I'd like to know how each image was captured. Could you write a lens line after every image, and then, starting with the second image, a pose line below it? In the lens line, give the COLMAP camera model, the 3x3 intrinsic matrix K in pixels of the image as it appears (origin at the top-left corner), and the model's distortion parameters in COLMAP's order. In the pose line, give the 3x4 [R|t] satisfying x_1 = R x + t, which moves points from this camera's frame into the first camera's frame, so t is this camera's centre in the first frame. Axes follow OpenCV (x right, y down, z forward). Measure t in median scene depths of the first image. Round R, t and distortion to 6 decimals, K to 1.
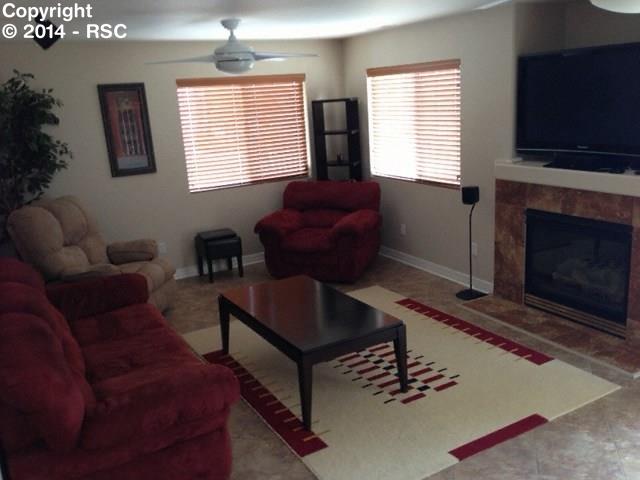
lens RADIAL K [[597.2, 0, 318.8], [0, 597.2, 240.5], [0, 0, 1]] dist [0.054310, 0.000000]
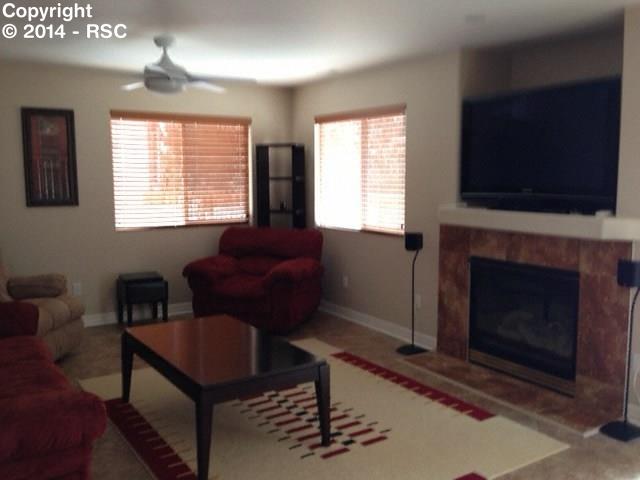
lens RADIAL K [[597.2, 0, 321.8], [0, 597.2, 238.6], [0, 0, 1]] dist [0.054310, 0.000000]
pose [[0.996461, 0.052686, 0.065489, 0.048731], [-0.042790, 0.988614, -0.144258, 0.062820], [-0.072344, 0.140945, 0.987371, 0.085430]]
